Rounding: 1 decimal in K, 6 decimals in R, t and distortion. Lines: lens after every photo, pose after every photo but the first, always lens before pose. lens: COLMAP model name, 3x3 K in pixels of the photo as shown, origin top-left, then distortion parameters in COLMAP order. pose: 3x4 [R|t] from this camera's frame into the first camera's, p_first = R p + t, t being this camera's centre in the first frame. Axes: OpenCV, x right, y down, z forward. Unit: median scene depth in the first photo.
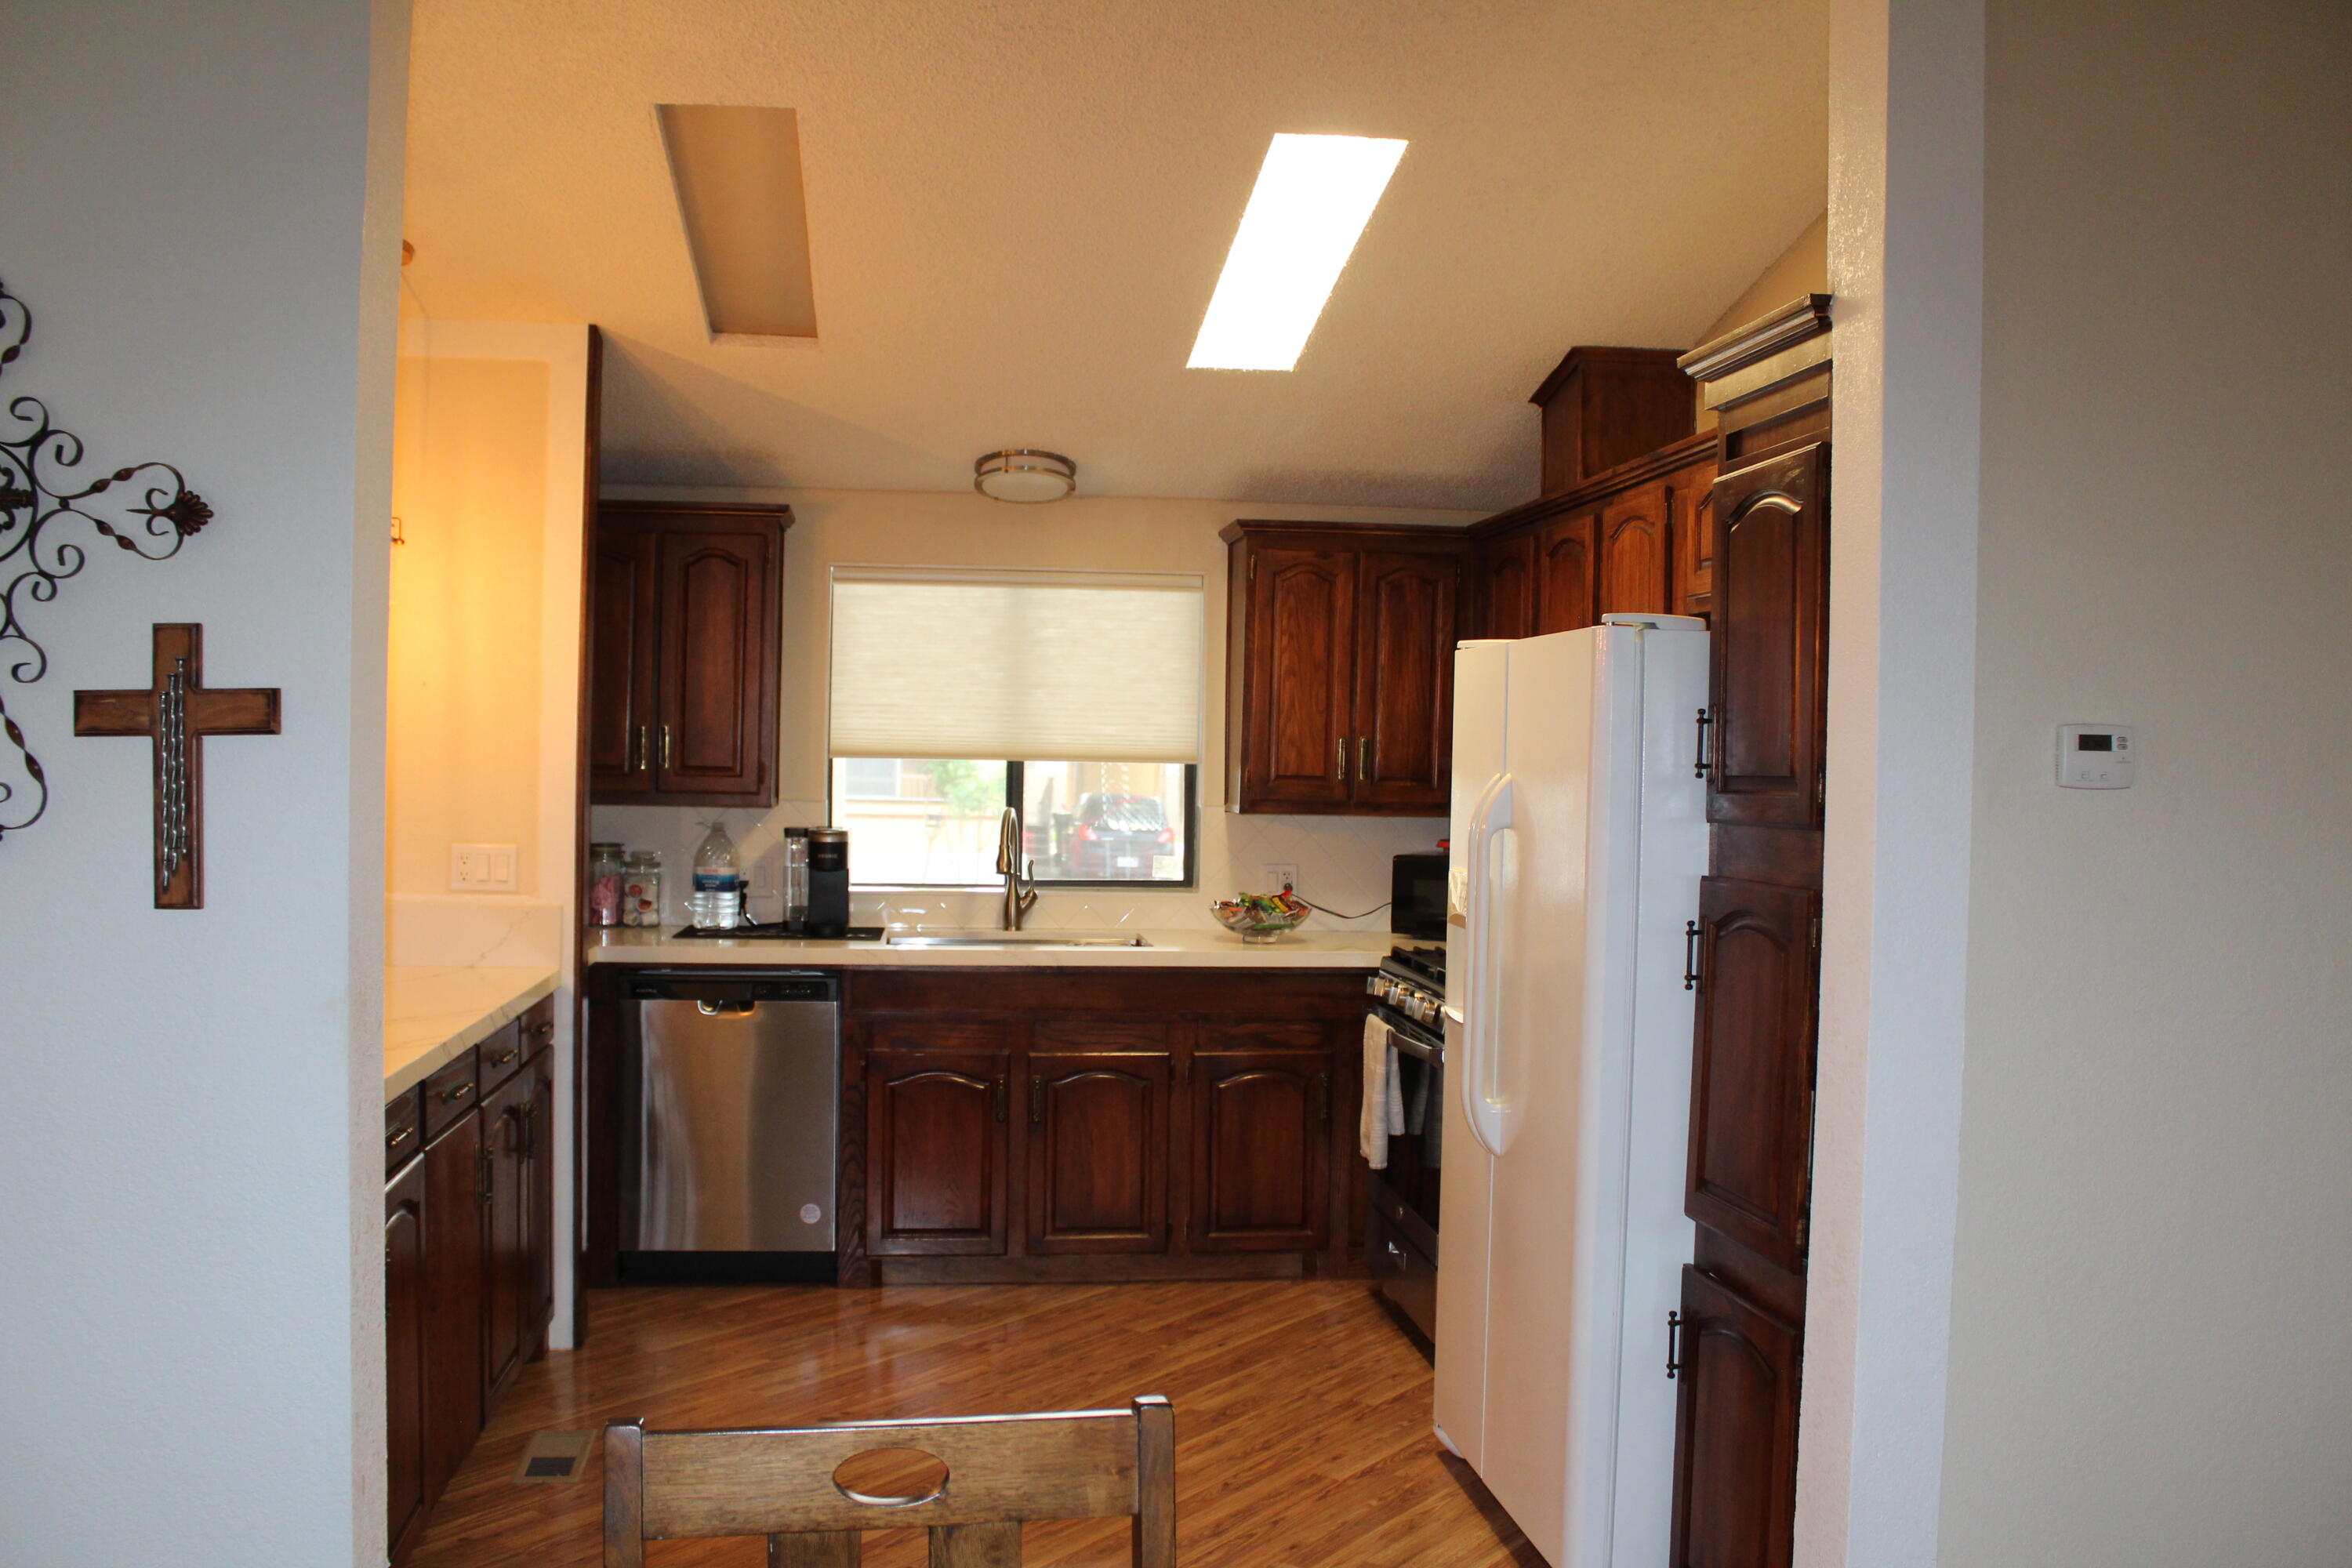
lens RADIAL K [[2006.7, 0, 1172.9], [0, 2006.7, 784.8], [0, 0, 1]] dist [-0.080732, 0.033541]
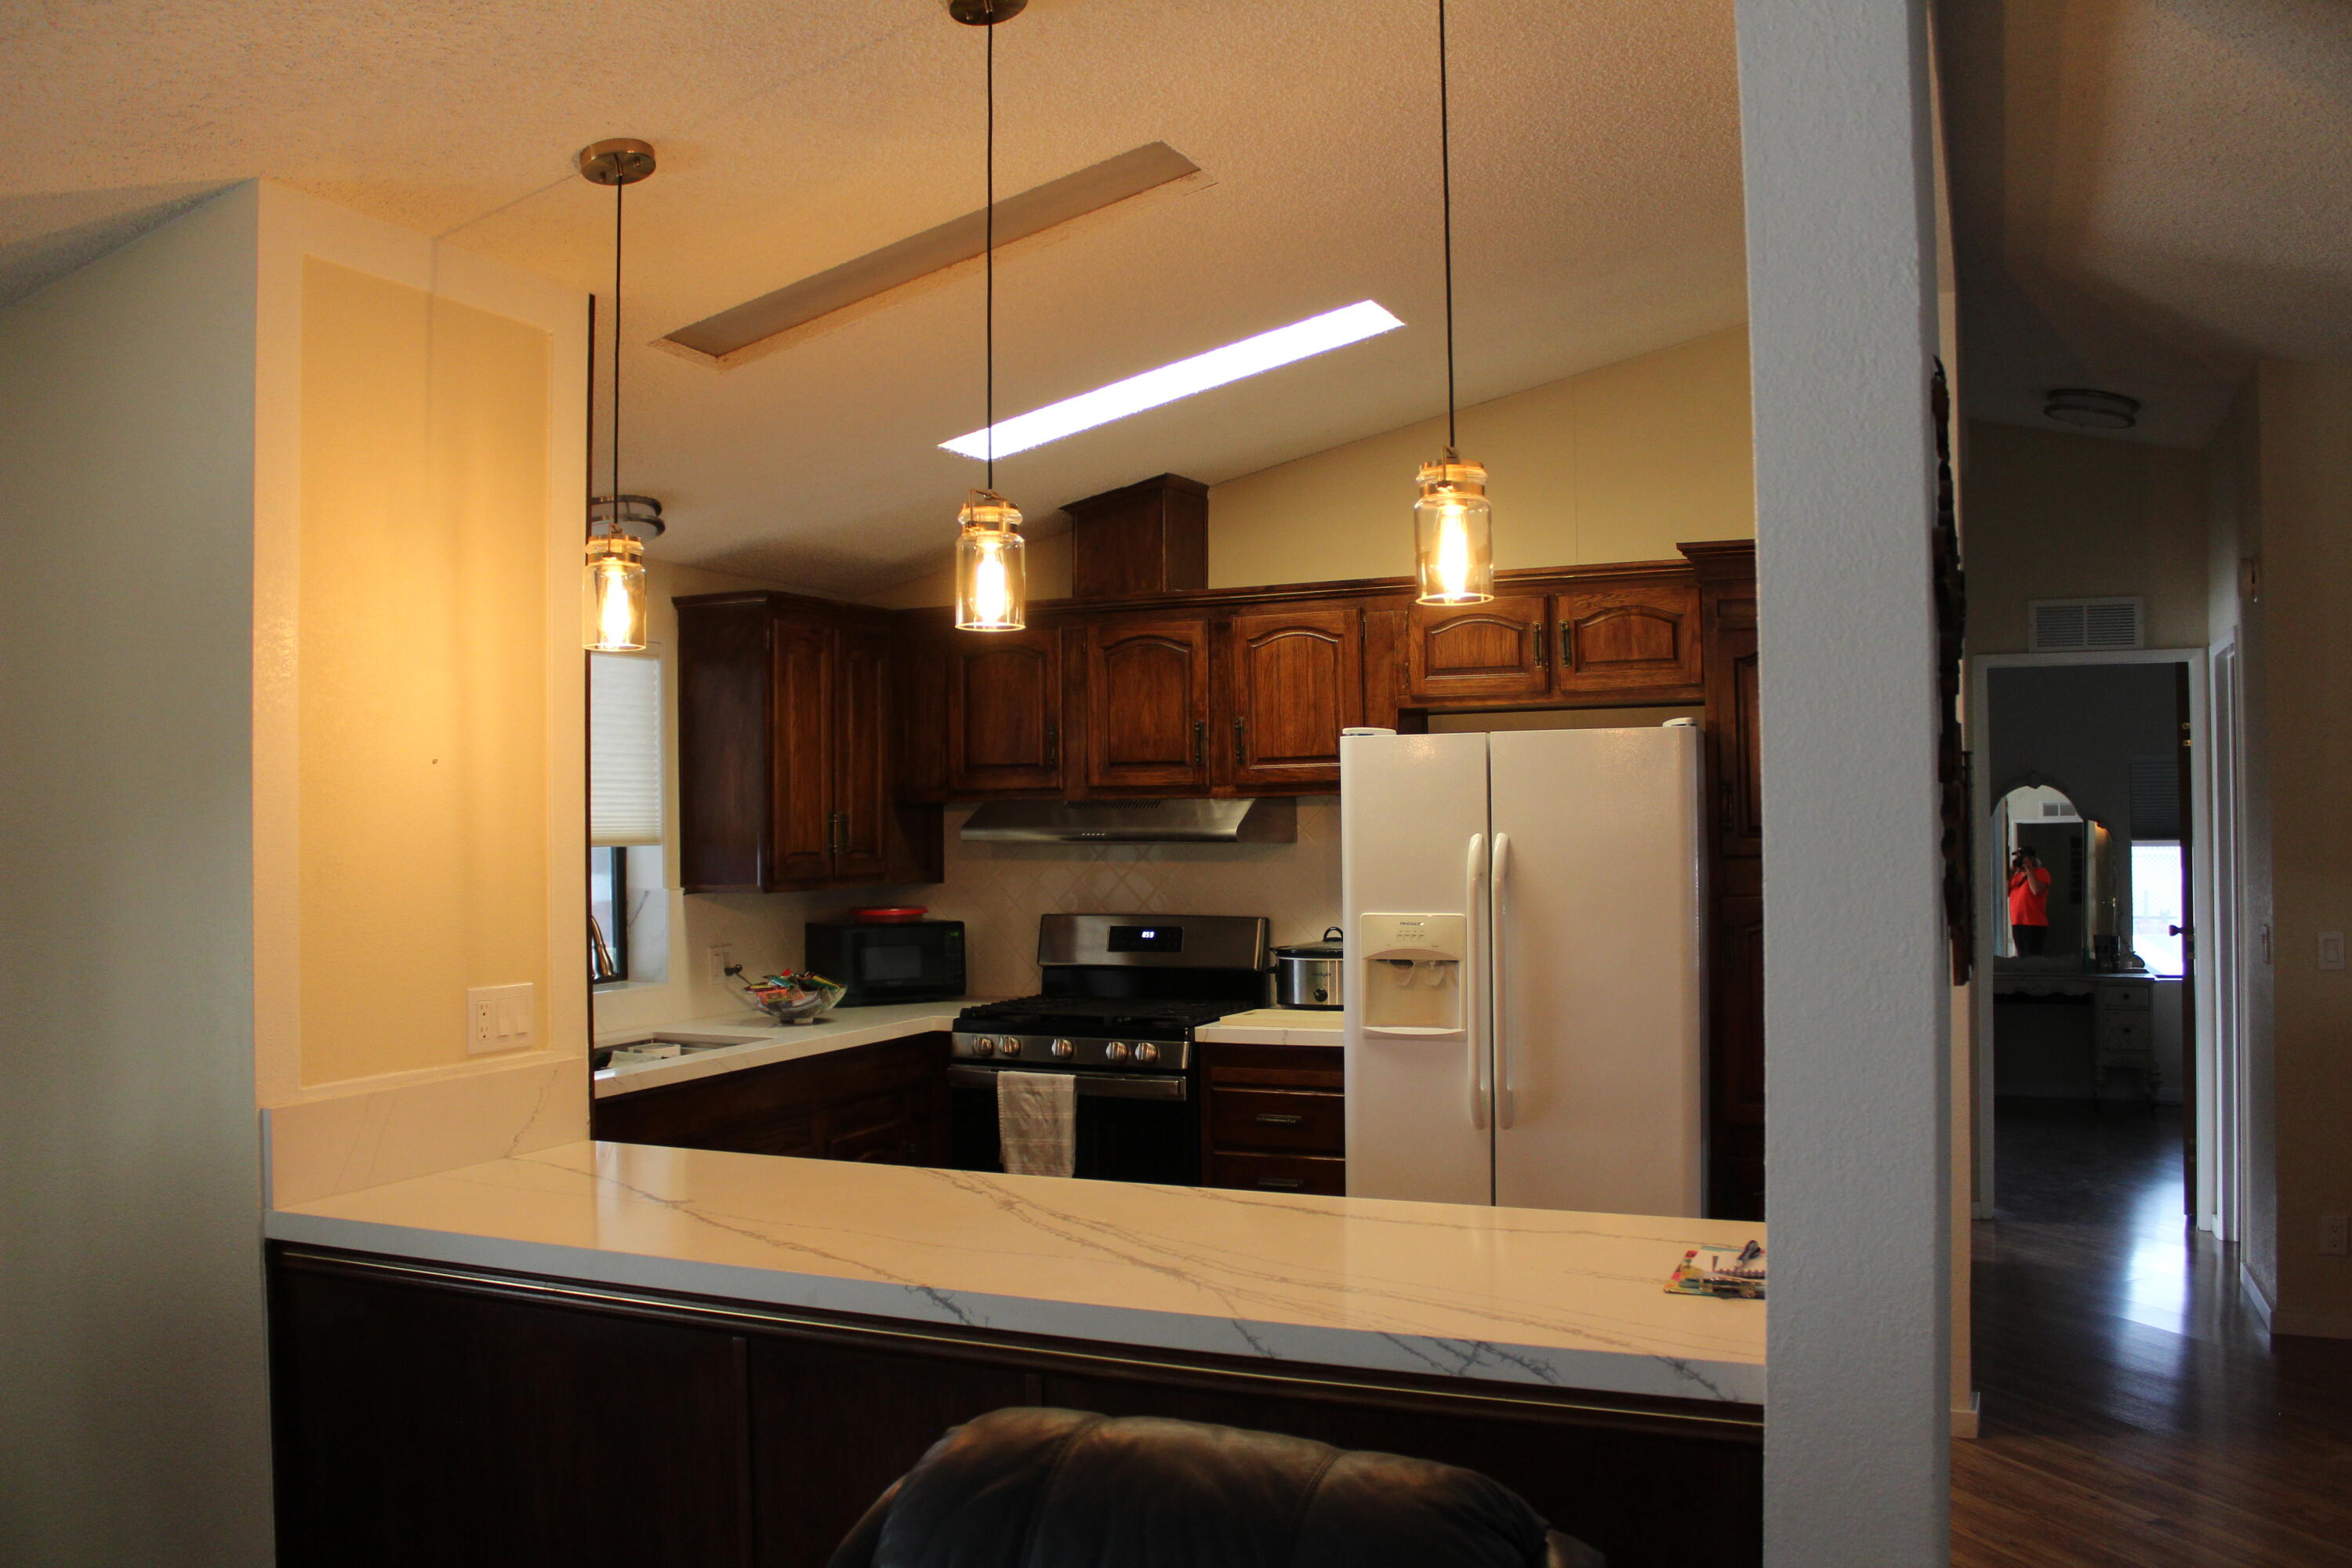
lens RADIAL K [[2006.7, 0, 1169.7], [0, 2006.7, 784.8], [0, 0, 1]] dist [-0.080732, 0.033541]
pose [[0.479368, -0.011106, 0.877544, -0.741325], [0.038997, 0.999202, -0.008657, -0.023073], [-0.876747, 0.038371, 0.479419, 0.381257]]
